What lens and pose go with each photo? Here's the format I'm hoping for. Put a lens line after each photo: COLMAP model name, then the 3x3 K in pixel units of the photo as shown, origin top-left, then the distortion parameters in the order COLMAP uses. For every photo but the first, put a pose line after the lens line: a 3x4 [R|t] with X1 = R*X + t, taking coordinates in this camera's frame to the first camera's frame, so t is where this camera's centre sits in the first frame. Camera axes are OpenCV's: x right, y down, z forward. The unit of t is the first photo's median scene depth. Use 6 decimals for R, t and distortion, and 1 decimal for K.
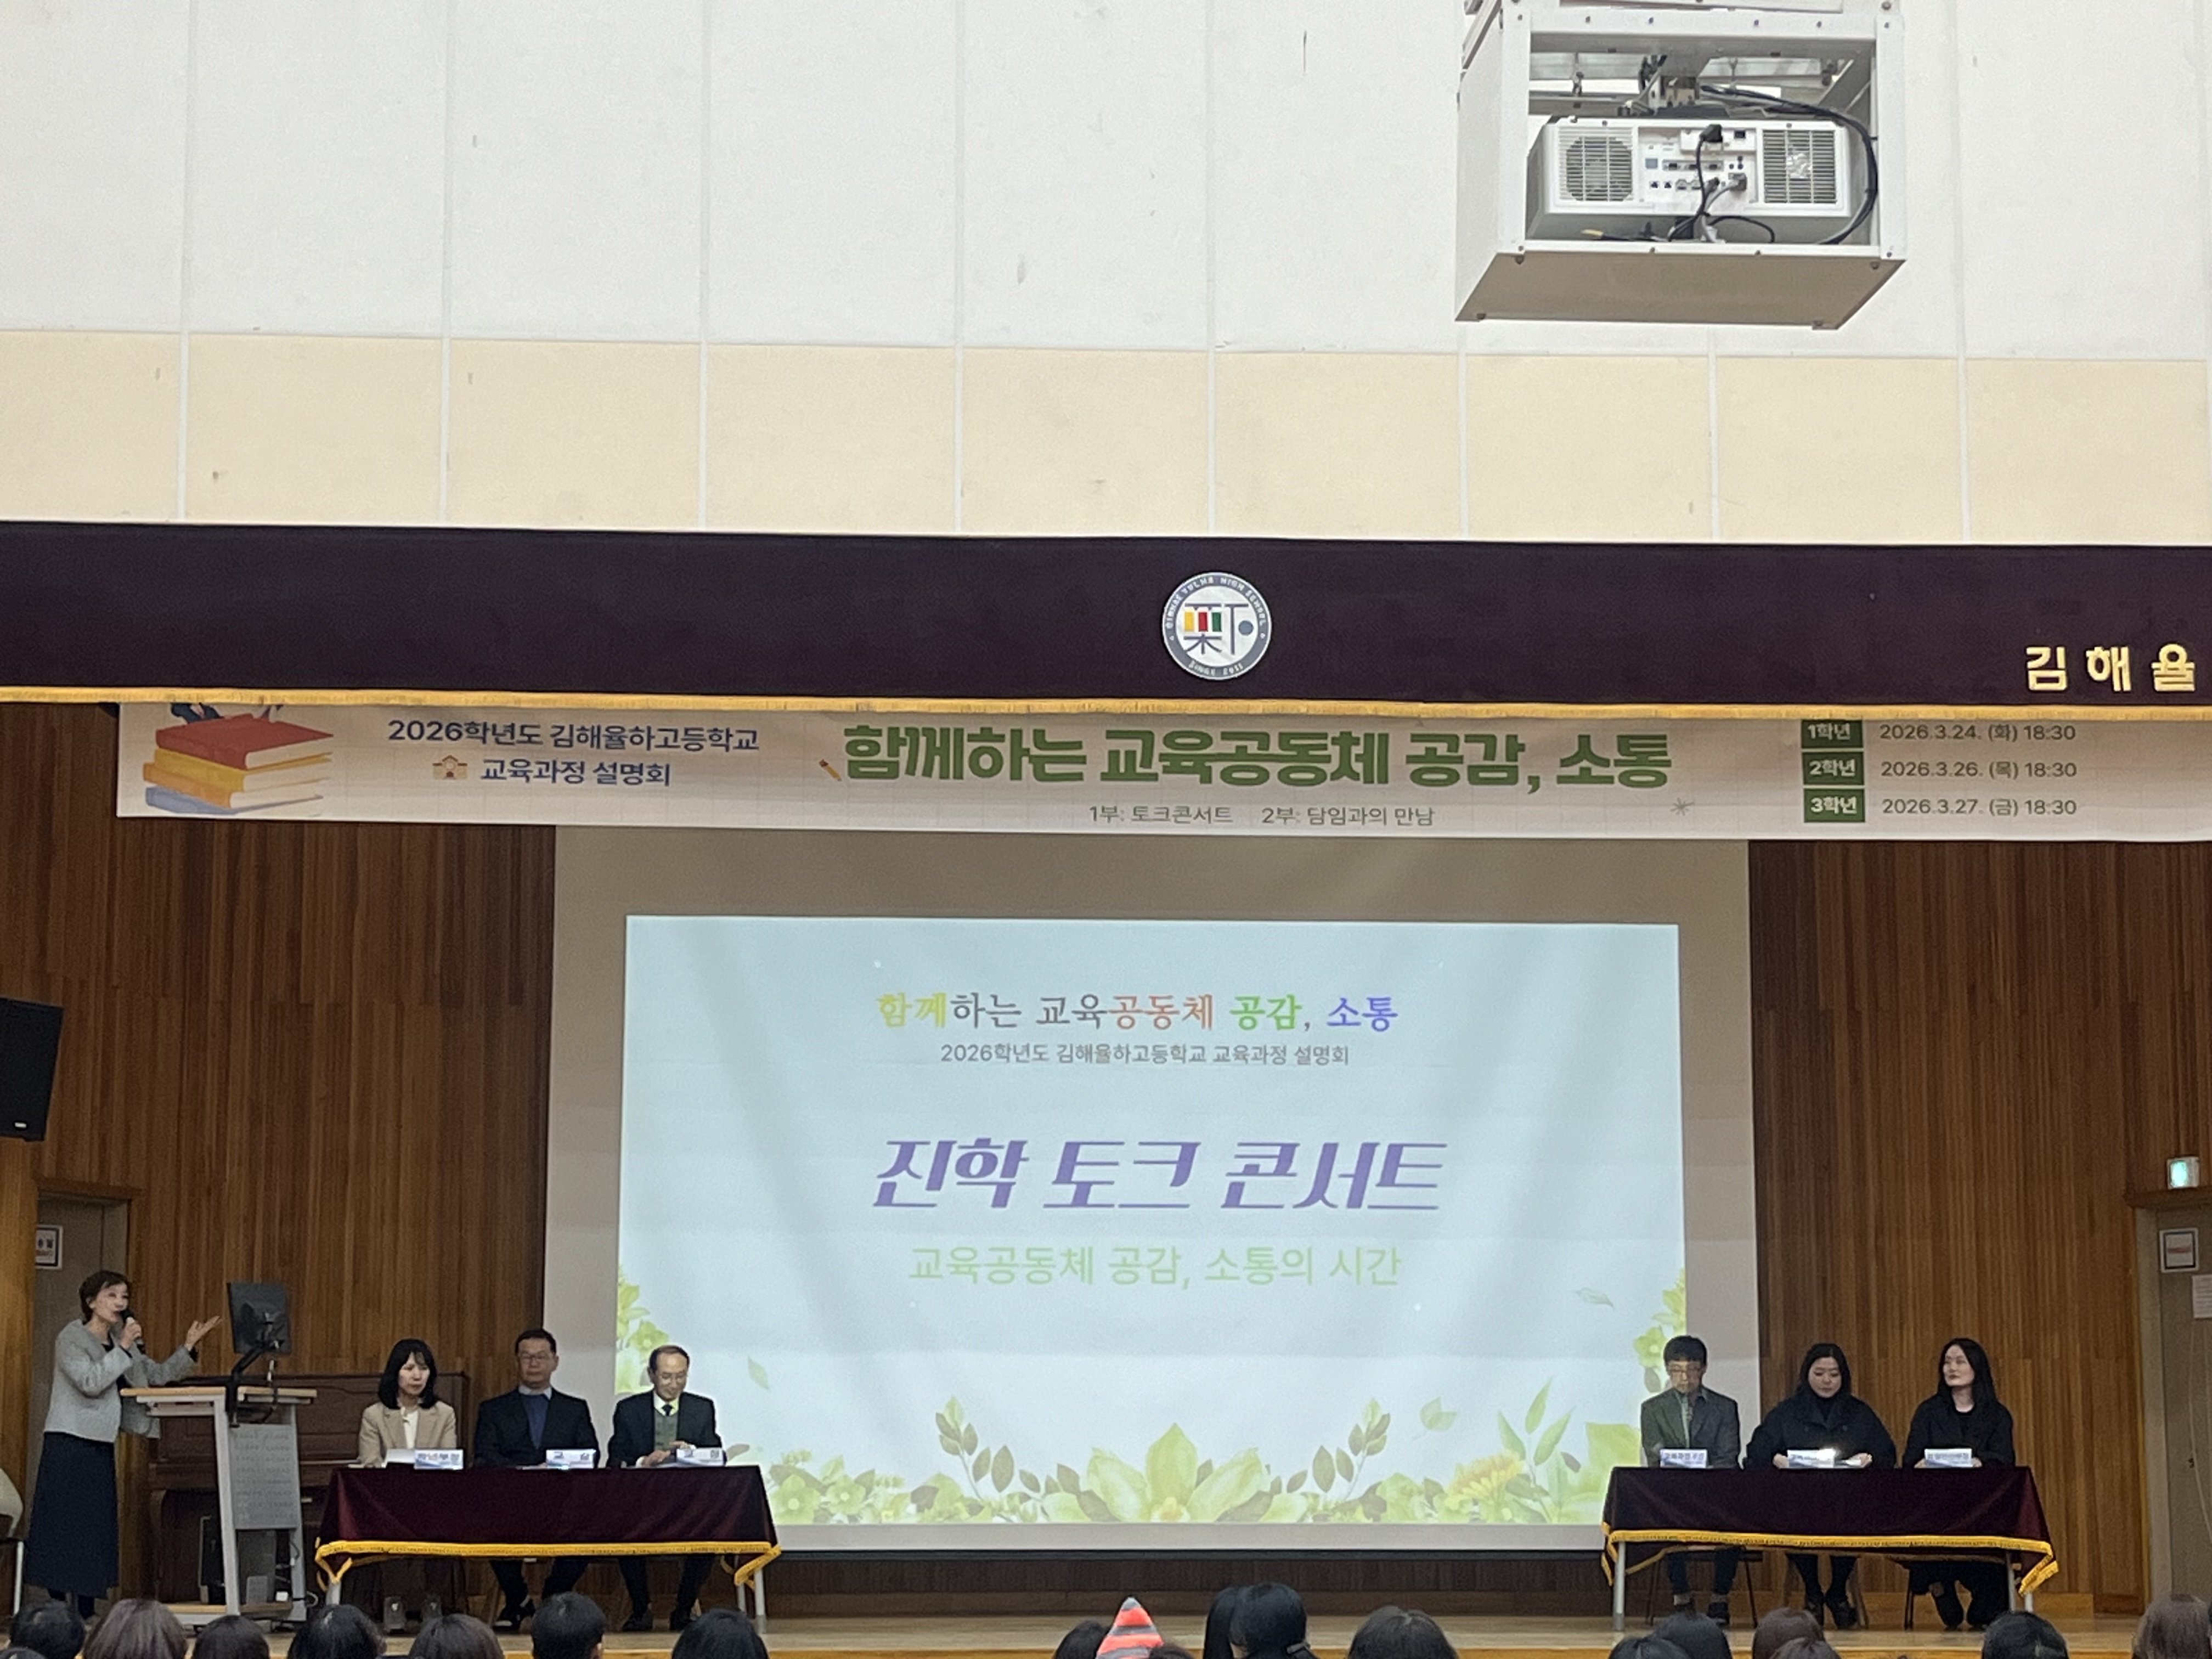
lens RADIAL K [[4575.1, 0, 1223.9], [0, 4575.1, 834.8], [0, 0, 1]] dist [0.155906, -0.345009]
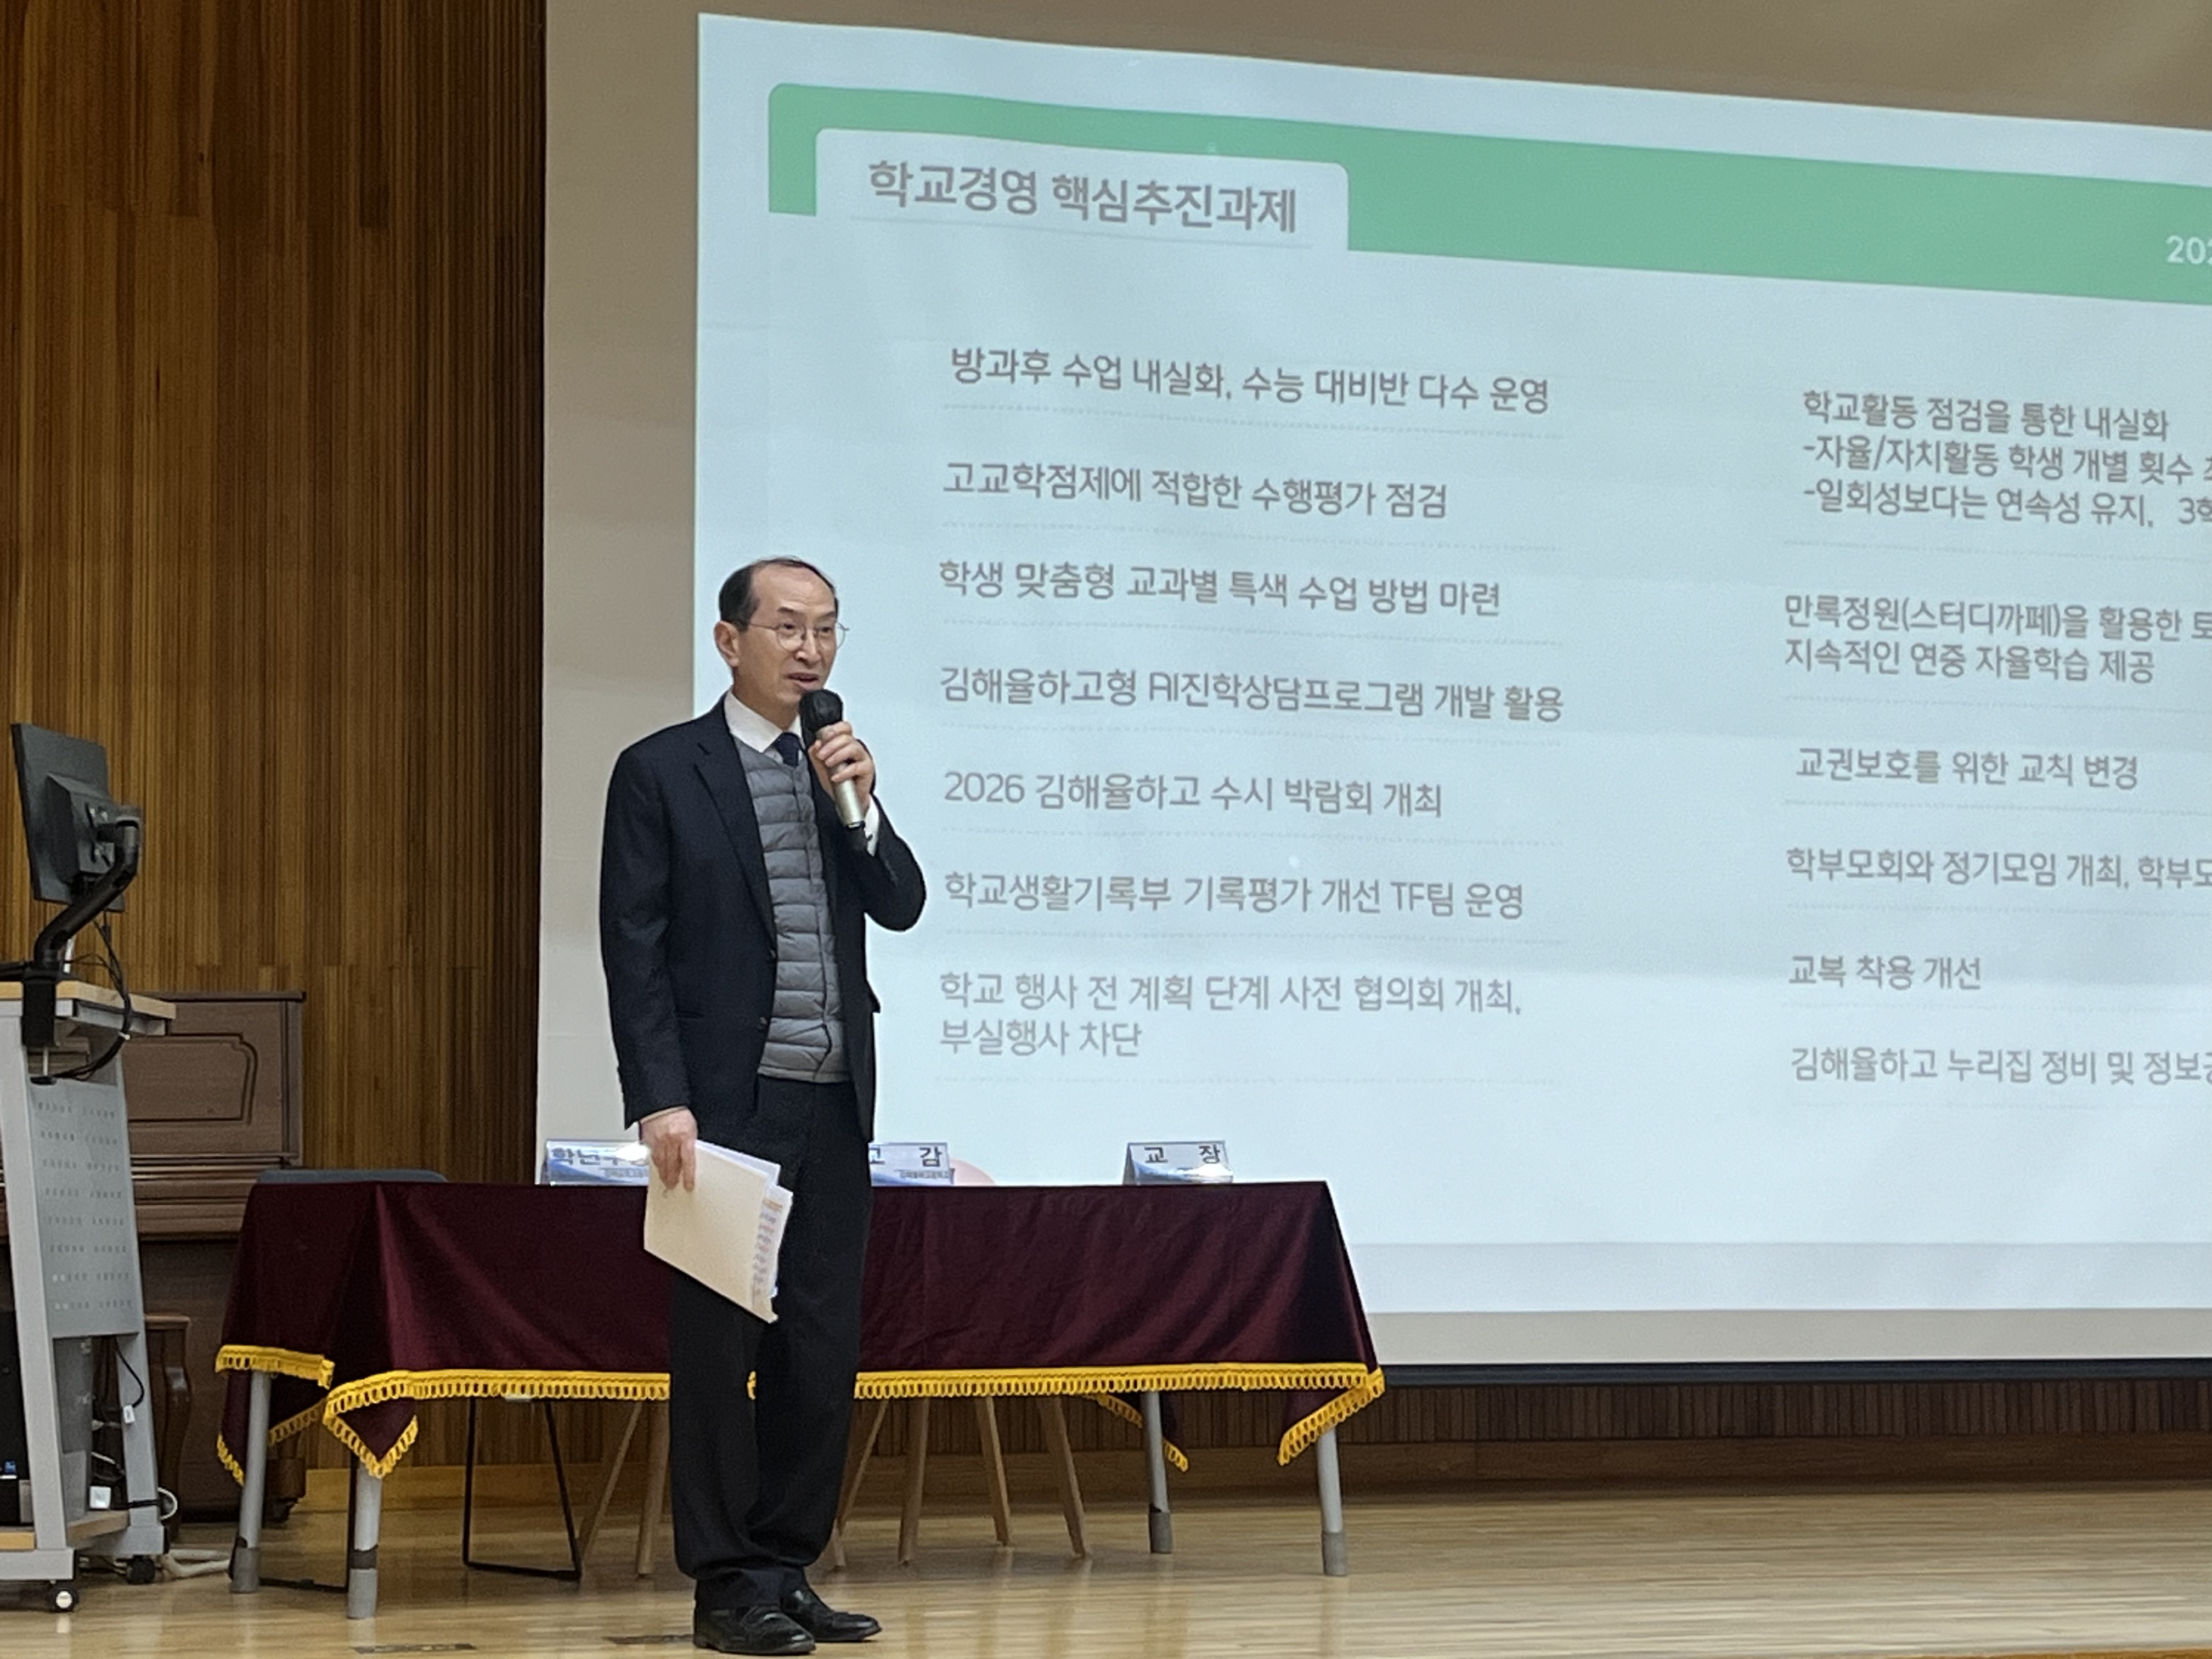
lens RADIAL K [[4797.5, 0, 1275.6], [0, 4797.5, 829.6], [0, 0, 1]] dist [0.170748, -0.653163]
pose [[0.972617, 0.016274, 0.231845, -0.228280], [-0.028837, 0.998287, 0.050901, 0.090624], [-0.230620, -0.056192, 0.971420, 0.631077]]
